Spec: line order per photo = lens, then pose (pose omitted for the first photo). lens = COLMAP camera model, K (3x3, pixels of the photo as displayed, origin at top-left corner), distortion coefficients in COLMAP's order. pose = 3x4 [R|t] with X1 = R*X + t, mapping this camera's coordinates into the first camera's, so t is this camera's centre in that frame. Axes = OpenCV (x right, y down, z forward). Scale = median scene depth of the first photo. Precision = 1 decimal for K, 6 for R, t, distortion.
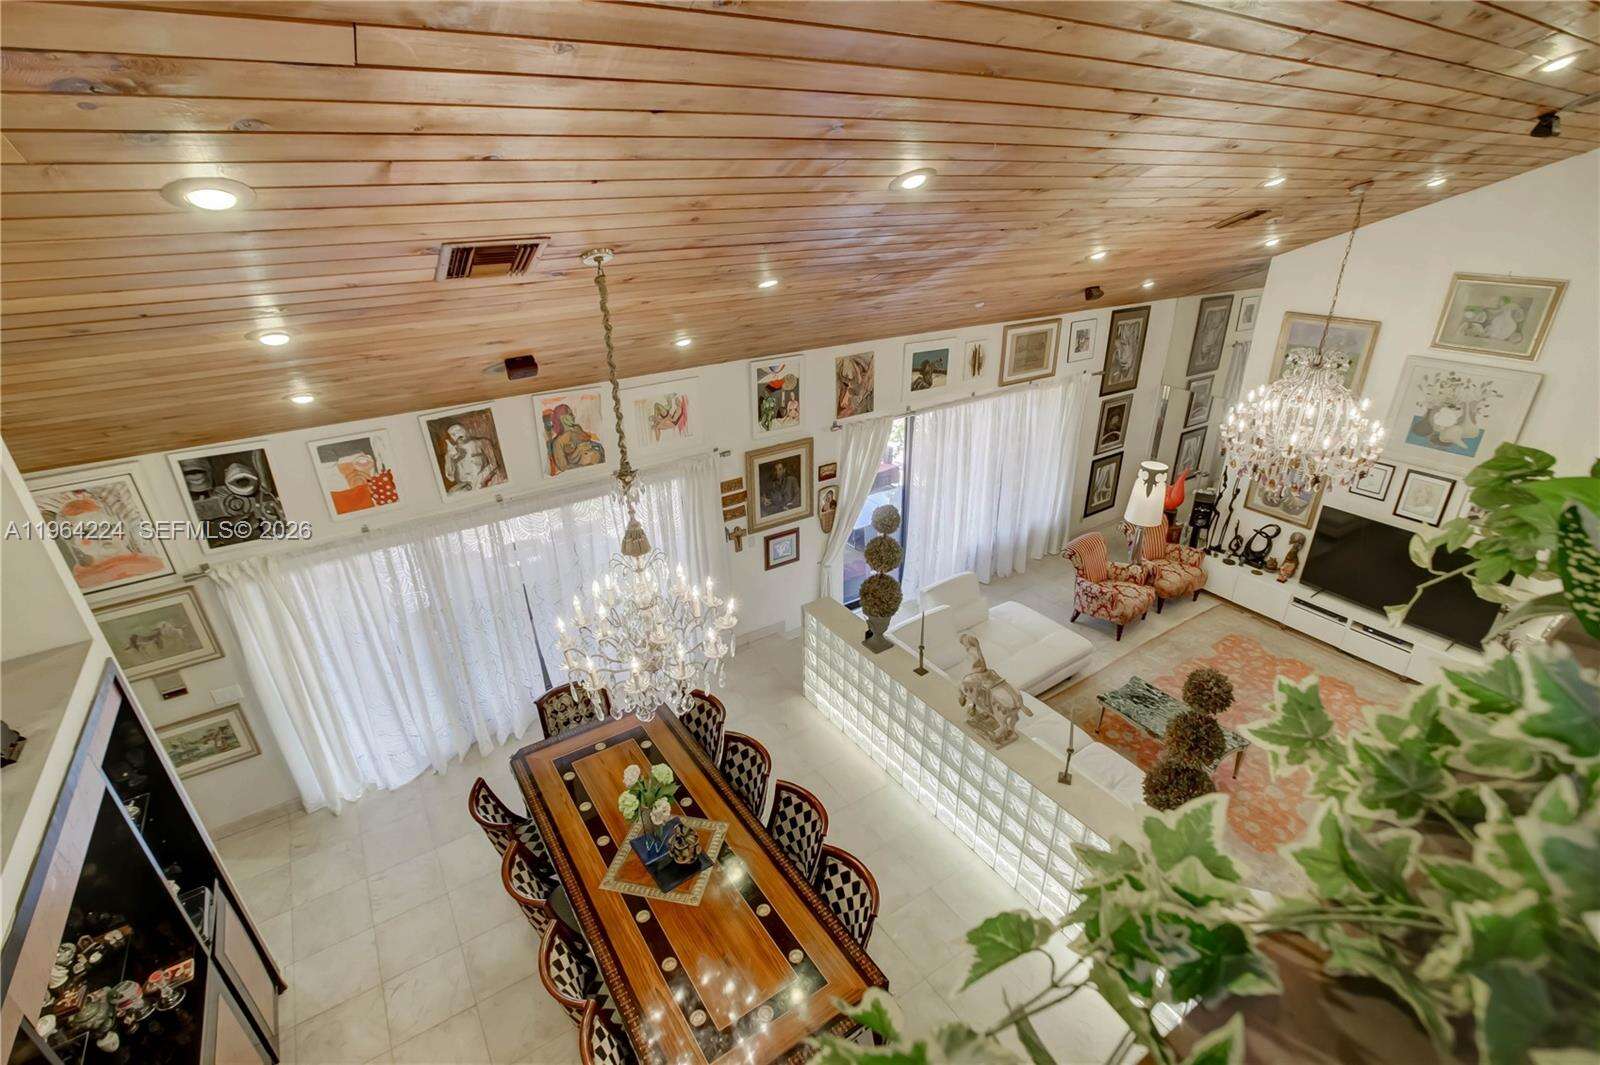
lens RADIAL K [[715.7, 0, 803.4], [0, 715.7, 532.3], [0, 0, 1]] dist [-0.012859, 0.000735]
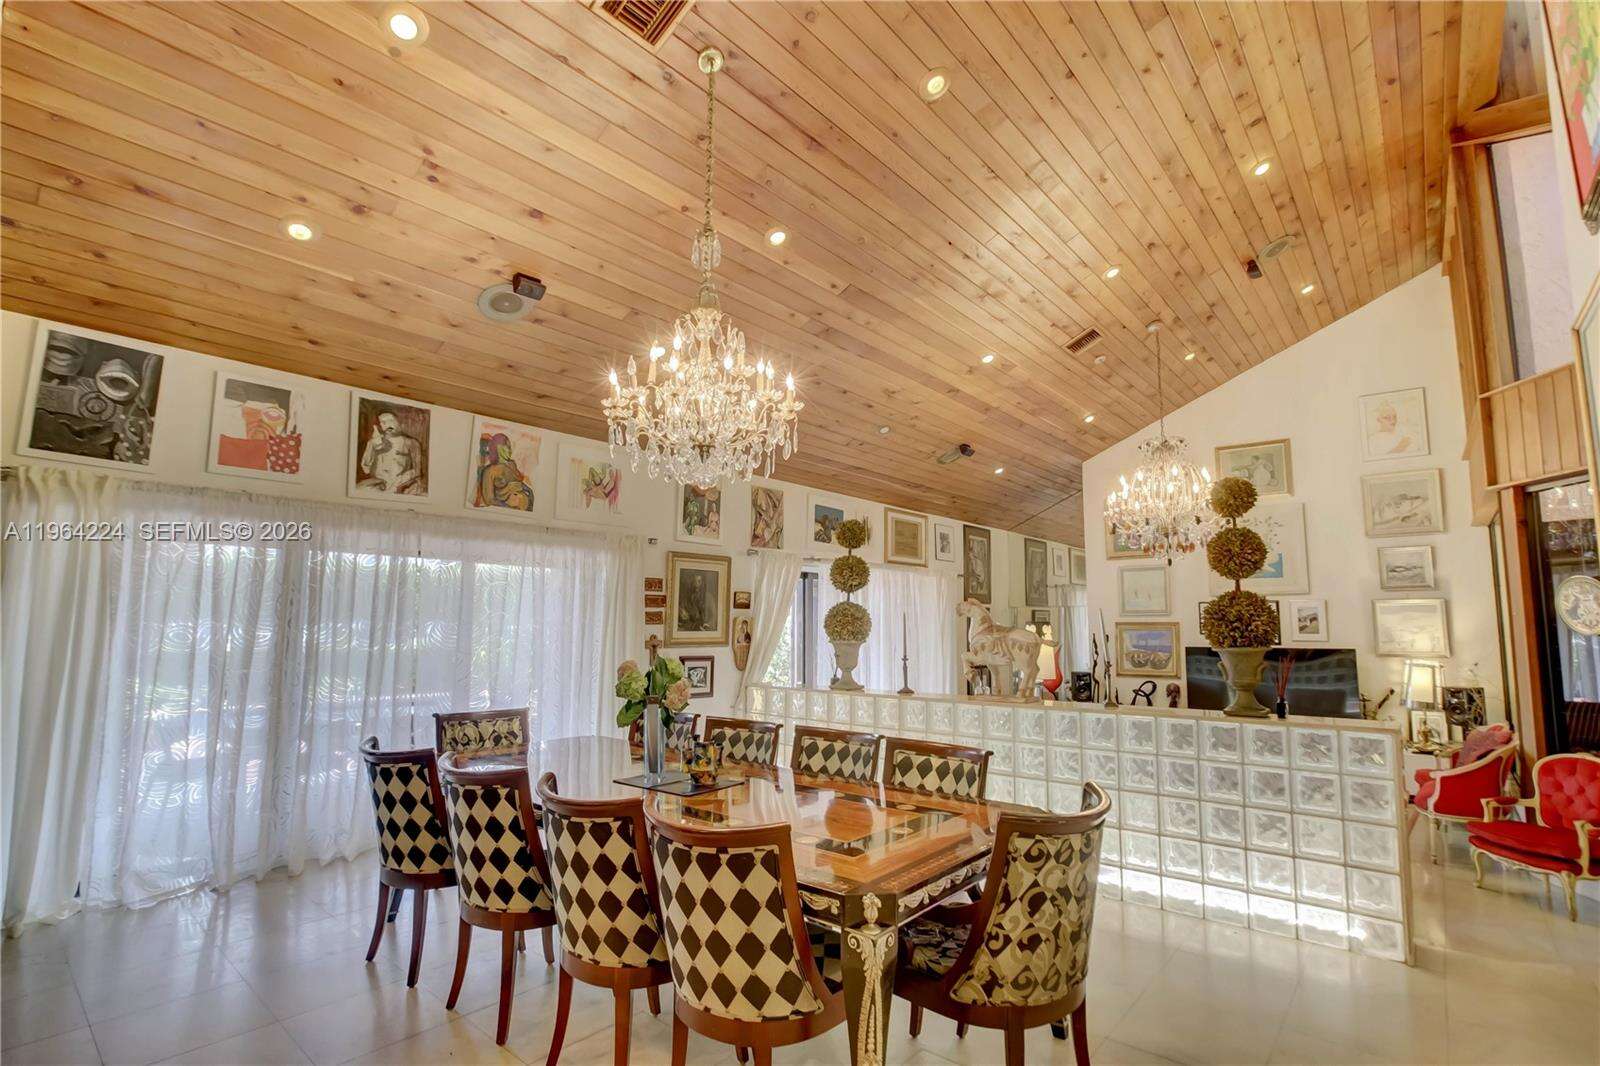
lens RADIAL K [[743.9, 0, 800.8], [0, 743.9, 535.3], [0, 0, 1]] dist [-0.004063, 0.001871]
pose [[0.962539, 0.056274, 0.265240, -0.208682], [0.092063, 0.852283, -0.514915, 0.470832], [-0.255036, 0.520044, 0.815175, 0.166413]]
